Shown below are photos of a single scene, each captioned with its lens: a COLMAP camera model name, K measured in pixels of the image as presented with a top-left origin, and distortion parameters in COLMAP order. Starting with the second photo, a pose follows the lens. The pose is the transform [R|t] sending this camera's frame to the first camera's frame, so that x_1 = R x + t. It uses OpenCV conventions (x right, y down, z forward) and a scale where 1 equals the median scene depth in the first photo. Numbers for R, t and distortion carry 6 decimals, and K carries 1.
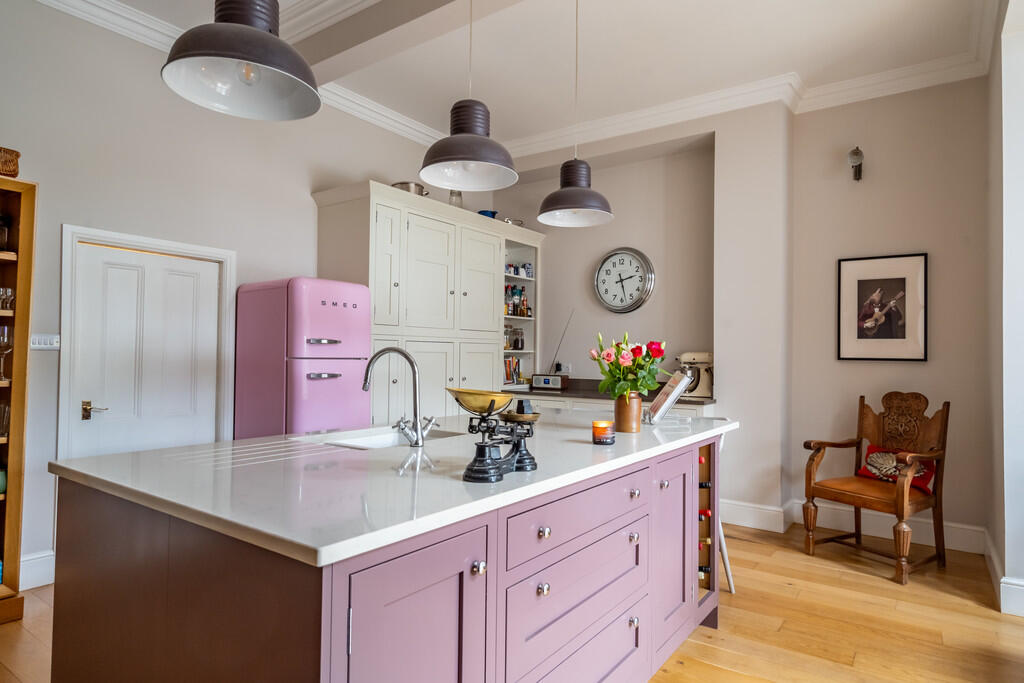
lens RADIAL K [[597.0, 0, 509.1], [0, 597.0, 342.5], [0, 0, 1]] dist [0.009326, 0.001914]
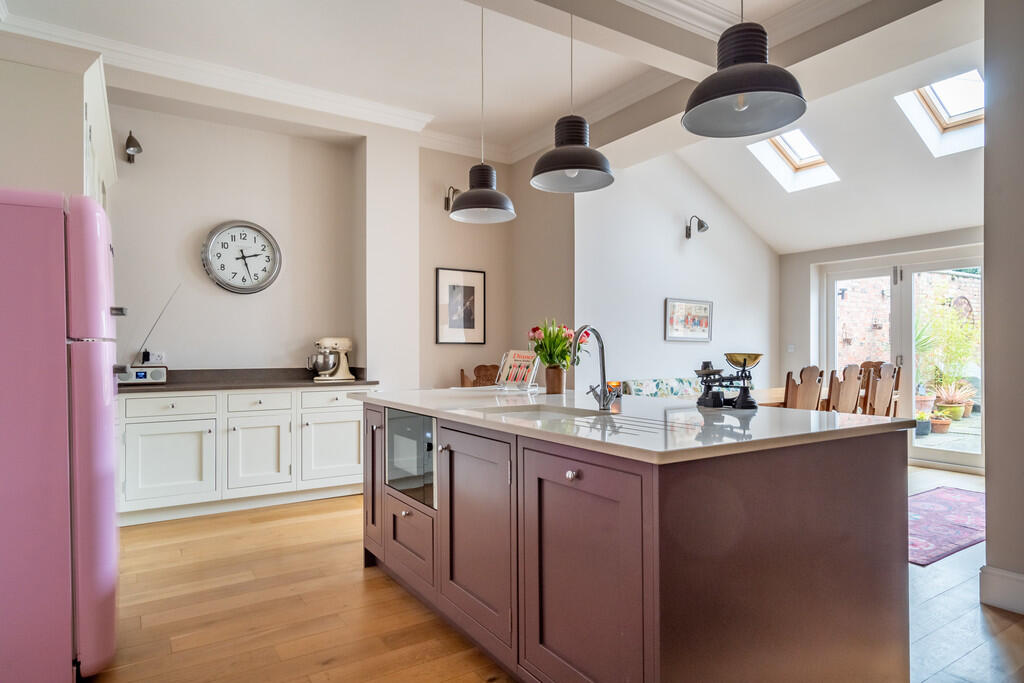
lens RADIAL K [[597.0, 0, 513.4], [0, 597.0, 348.2], [0, 0, 1]] dist [0.009326, 0.001914]
pose [[0.375209, -0.006194, 0.926920, -0.536738], [-0.011619, 0.999868, 0.011385, 0.019145], [-0.926868, -0.015041, 0.375087, 0.309962]]
